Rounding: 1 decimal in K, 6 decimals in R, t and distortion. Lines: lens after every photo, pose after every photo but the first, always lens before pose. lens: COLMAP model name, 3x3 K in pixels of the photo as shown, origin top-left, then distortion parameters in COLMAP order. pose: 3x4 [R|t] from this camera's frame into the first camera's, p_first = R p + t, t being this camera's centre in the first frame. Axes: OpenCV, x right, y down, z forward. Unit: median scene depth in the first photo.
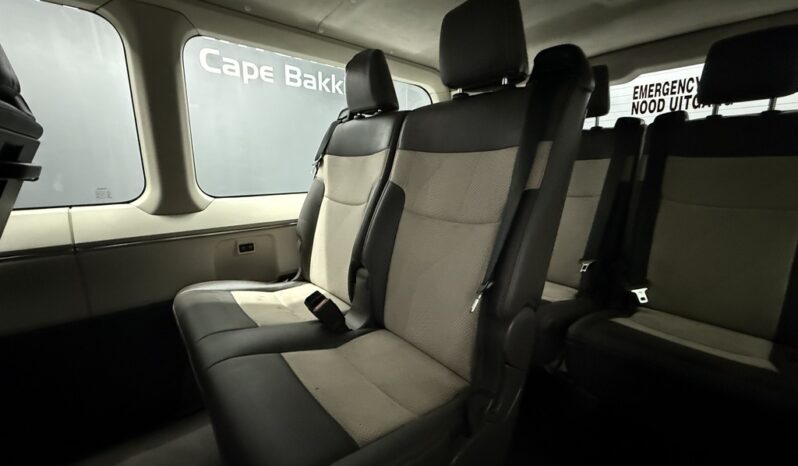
lens RADIAL K [[316.8, 0, 400.0], [0, 316.8, 236.3], [0, 0, 1]] dist [-0.000075, -0.000021]
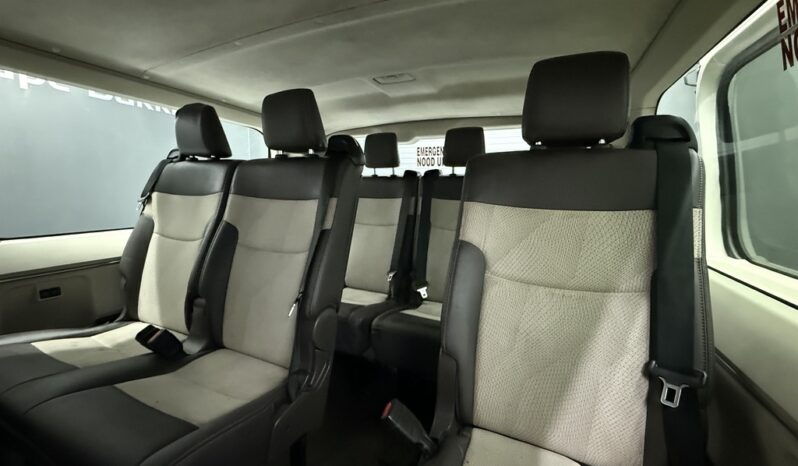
lens RADIAL K [[320.5, 0, 399.0], [0, 320.5, 233.0], [0, 0, 1]] dist [-0.000813, 0.000032]
pose [[0.905425, -0.041534, 0.422471, 0.046855], [0.074029, 0.995401, -0.060796, -0.005802], [-0.418003, 0.086322, 0.904335, -0.310323]]
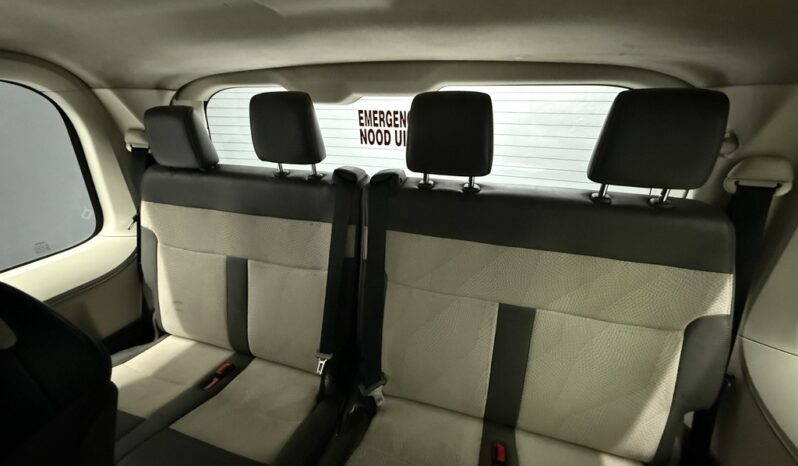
lens RADIAL K [[313.1, 0, 399.6], [0, 313.1, 229.7], [0, 0, 1]] dist [-0.001508, -0.000046]
pose [[0.844075, -0.198287, 0.498216, 0.477734], [0.104149, 0.972047, 0.210421, -0.426373], [-0.526014, -0.125723, 0.841132, 0.311367]]
